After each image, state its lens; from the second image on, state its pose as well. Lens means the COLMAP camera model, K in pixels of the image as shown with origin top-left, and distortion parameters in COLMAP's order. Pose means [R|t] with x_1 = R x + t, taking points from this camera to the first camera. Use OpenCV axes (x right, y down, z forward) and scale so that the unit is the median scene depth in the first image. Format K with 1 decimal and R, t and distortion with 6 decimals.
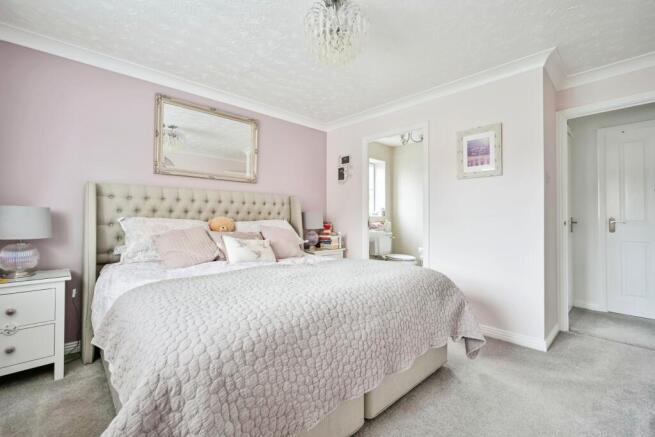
lens RADIAL K [[287.5, 0, 328.6], [0, 287.5, 215.8], [0, 0, 1]] dist [-0.000120, 0.000026]
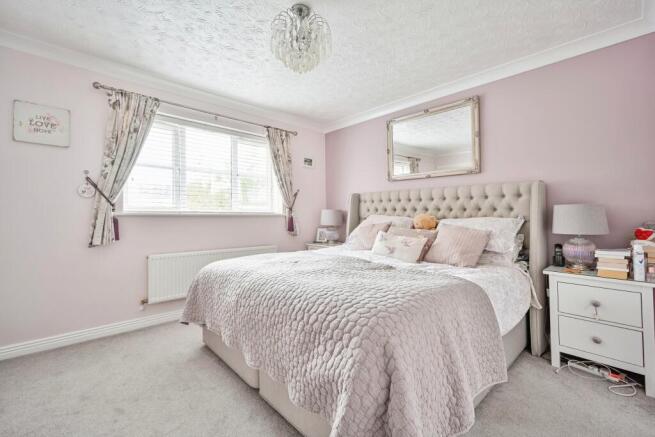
lens RADIAL K [[287.5, 0, 328.8], [0, 287.5, 215.9], [0, 0, 1]] dist [-0.000120, 0.000026]
pose [[-0.007718, -0.000786, -0.999970, 0.632743], [0.007125, 0.999974, -0.000841, 0.008067], [0.999945, -0.007132, -0.007713, 0.637003]]
